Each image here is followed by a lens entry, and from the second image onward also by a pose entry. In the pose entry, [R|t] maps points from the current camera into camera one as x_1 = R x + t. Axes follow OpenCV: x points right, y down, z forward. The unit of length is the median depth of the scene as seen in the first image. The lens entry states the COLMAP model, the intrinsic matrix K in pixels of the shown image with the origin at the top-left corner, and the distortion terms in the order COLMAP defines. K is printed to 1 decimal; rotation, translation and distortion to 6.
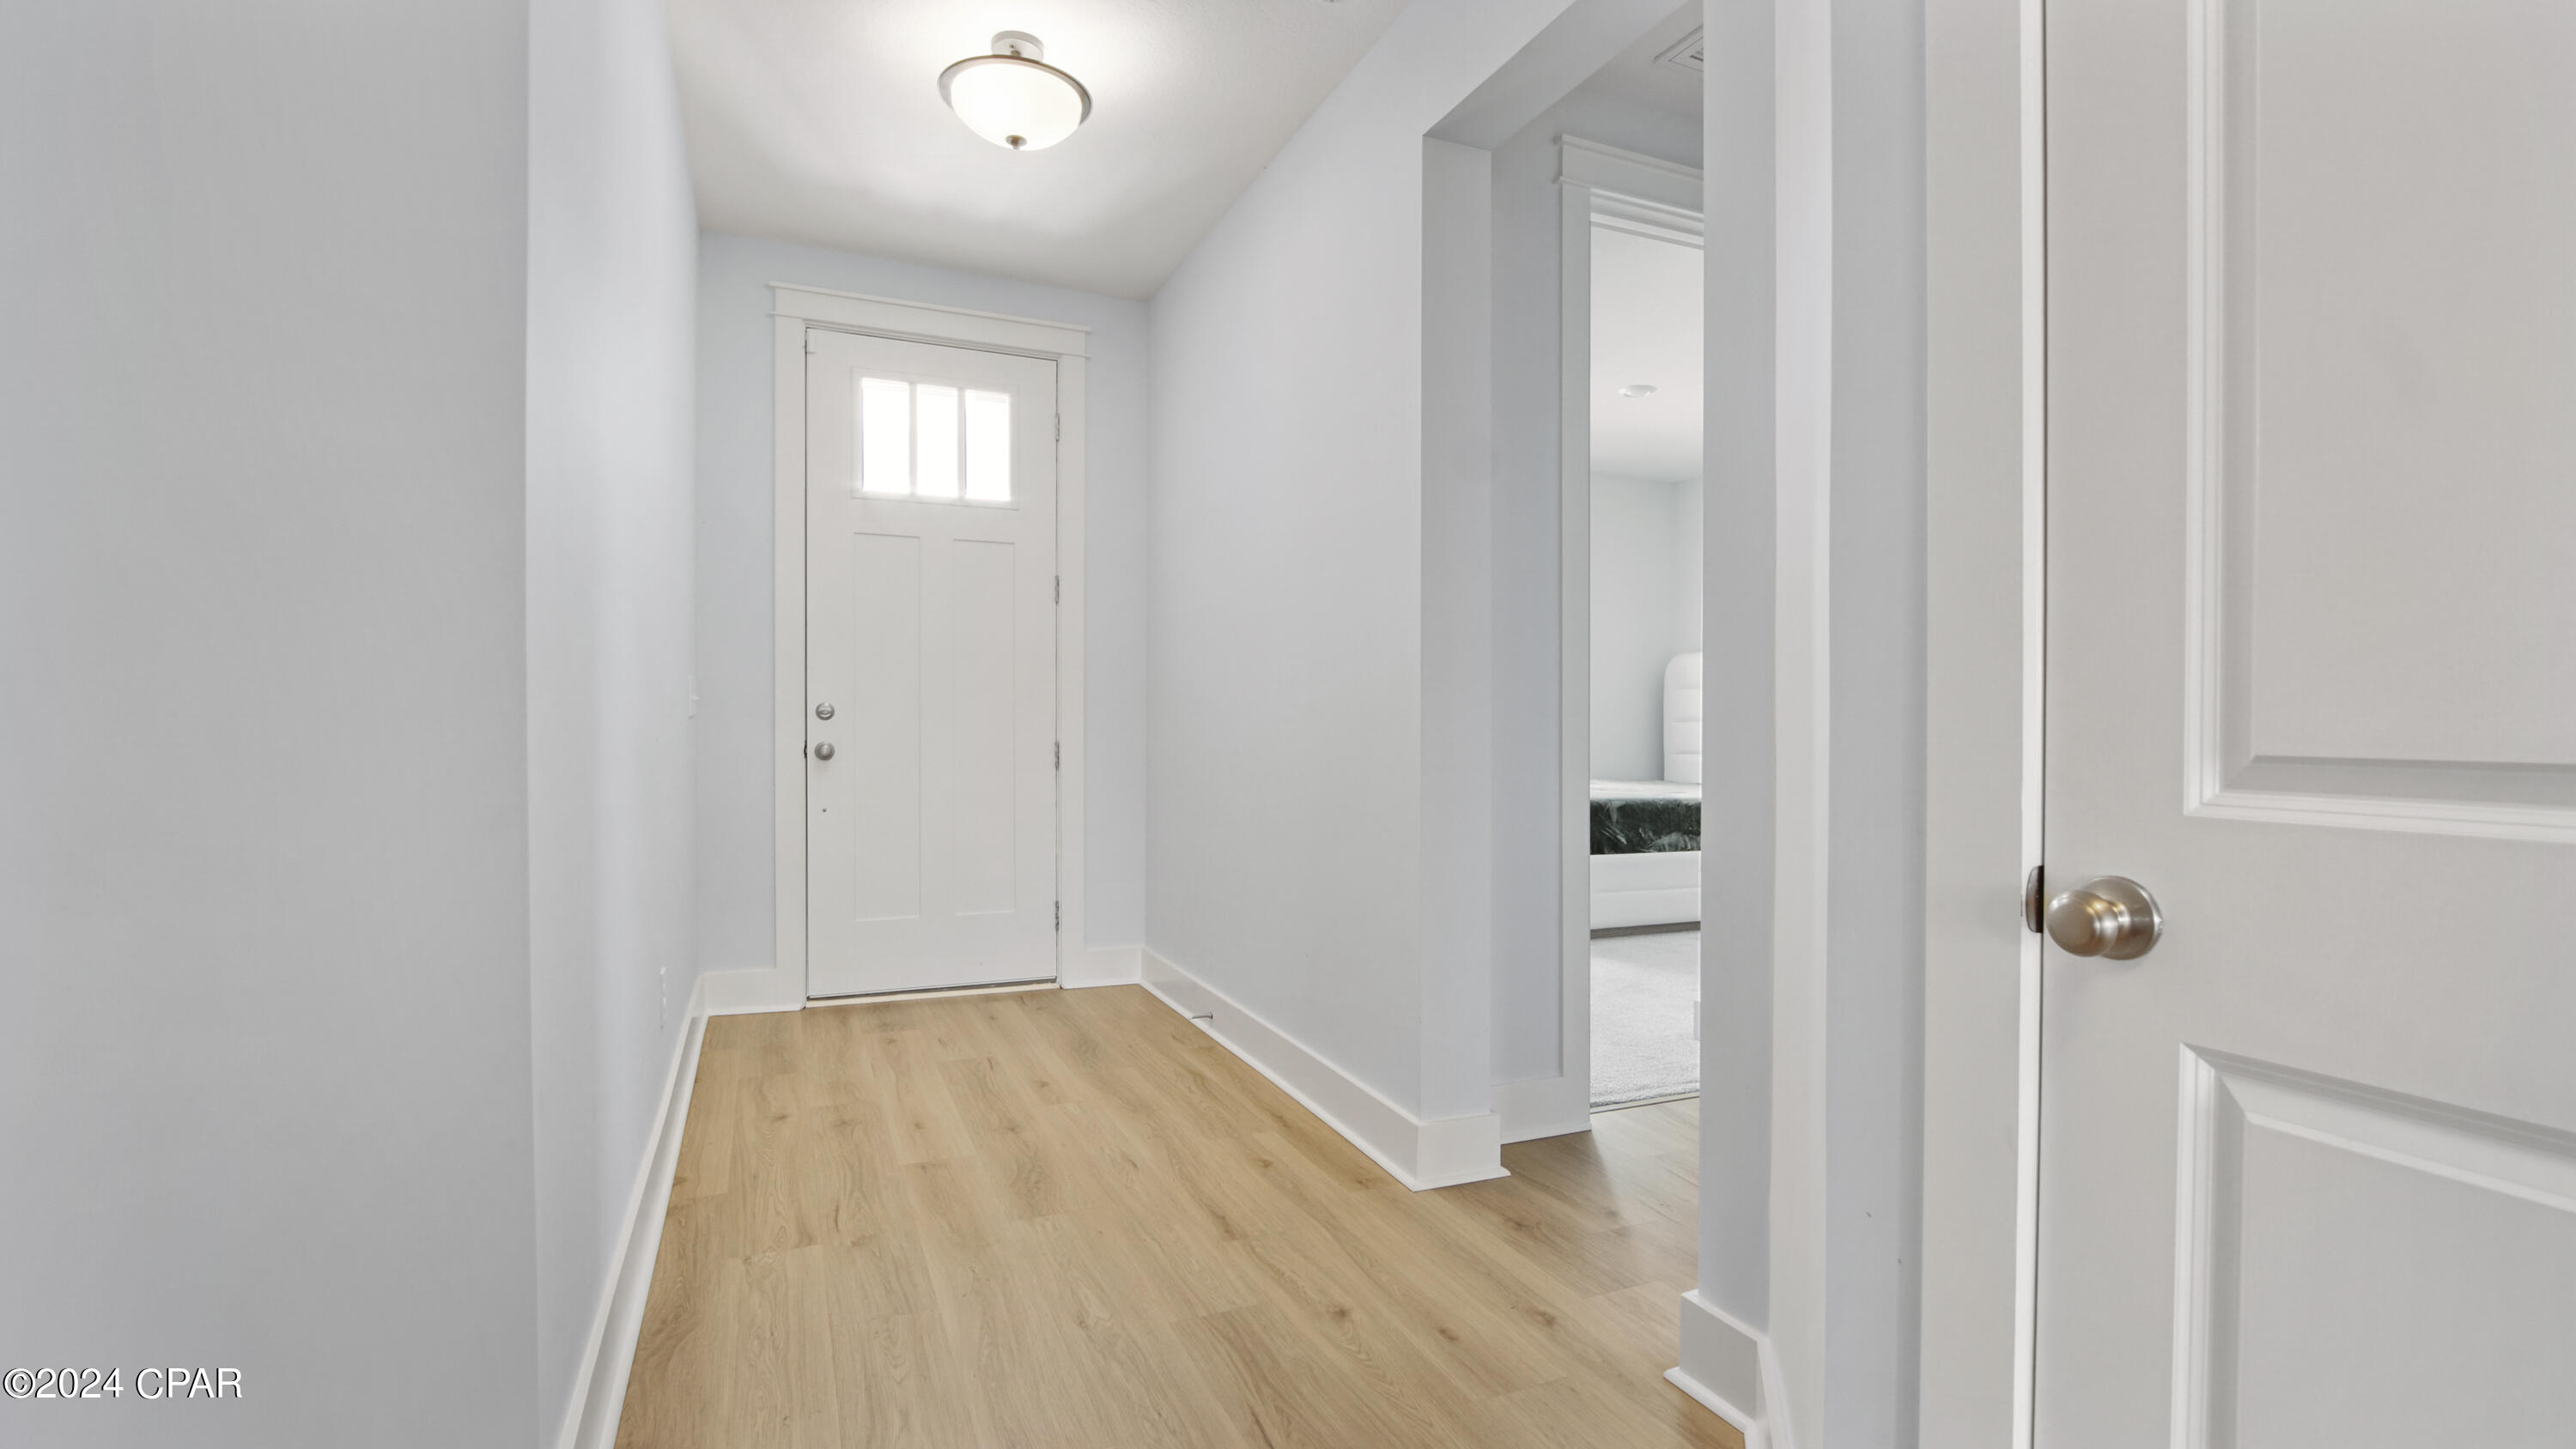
lens RADIAL K [[1166.5, 0, 1280.7], [0, 1166.5, 701.5], [0, 0, 1]] dist [-0.027244, 0.000299]
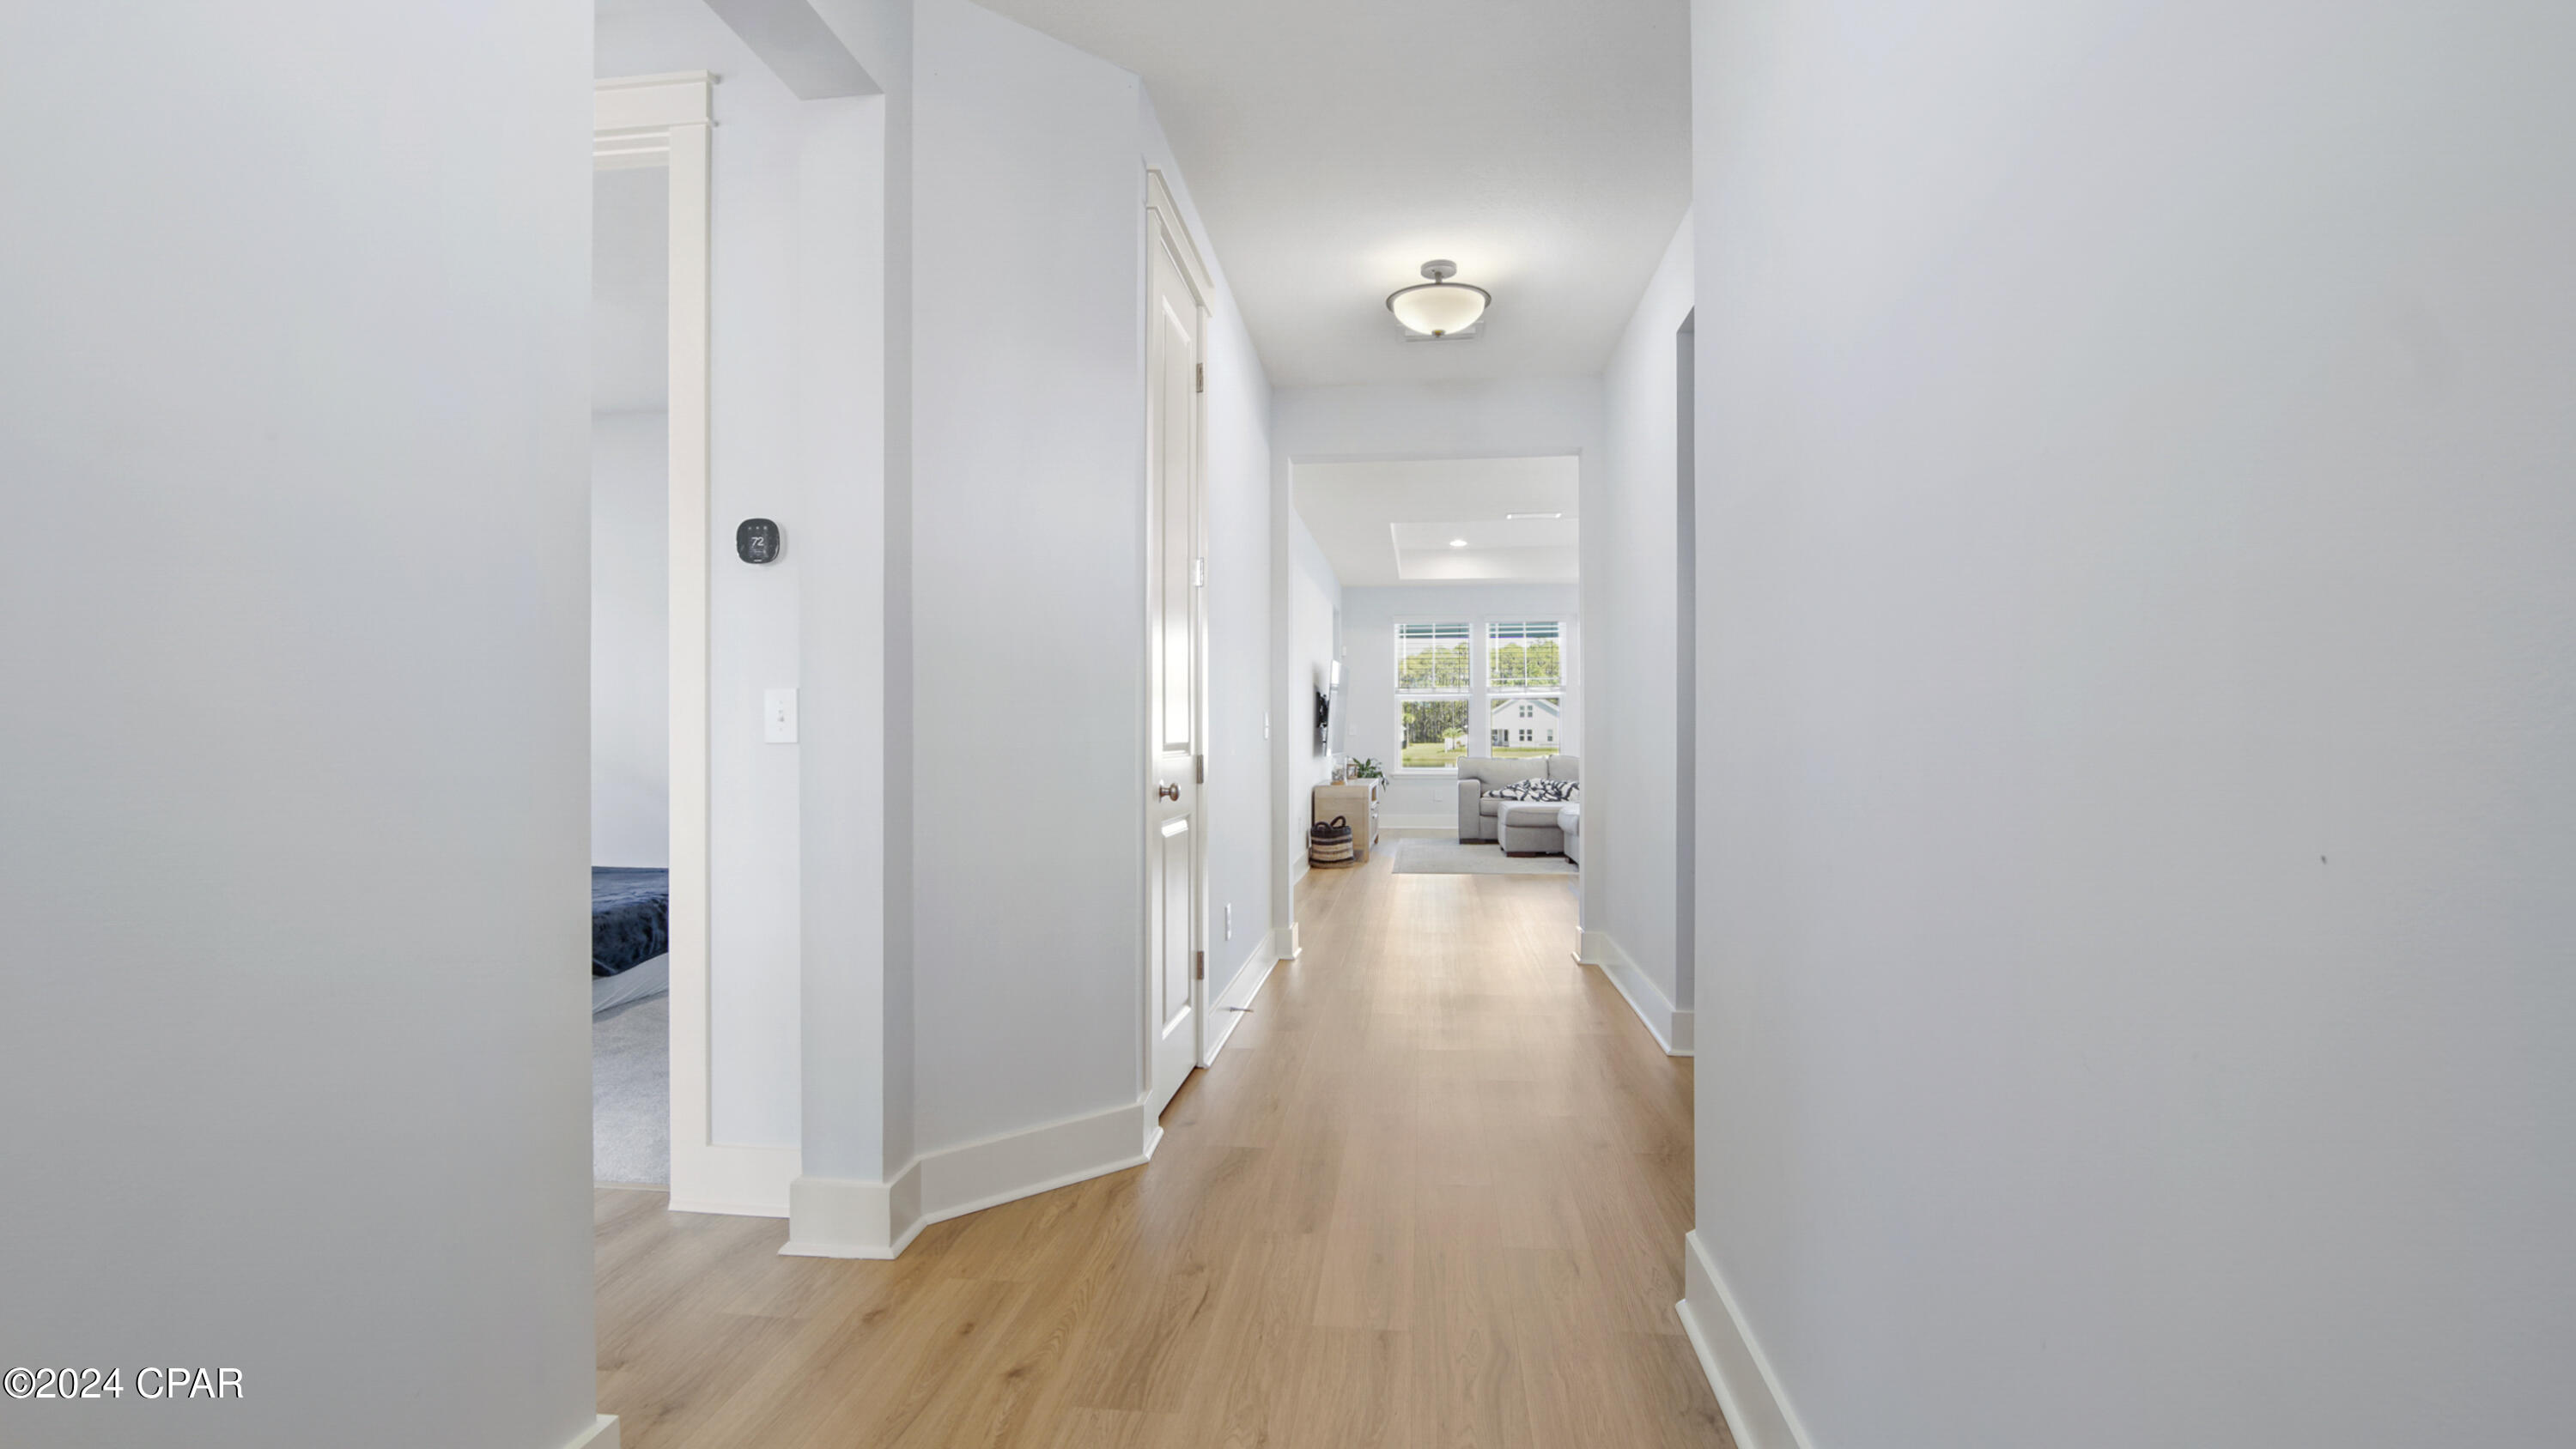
lens RADIAL K [[1190.5, 0, 1283.3], [0, 1190.5, 725.8], [0, 0, 1]] dist [-0.017034, -0.000103]
pose [[-0.866936, -0.007011, 0.498370, -0.658722], [-0.017428, 0.999716, -0.016253, 0.016549], [-0.498114, -0.022775, -0.866812, 1.872741]]
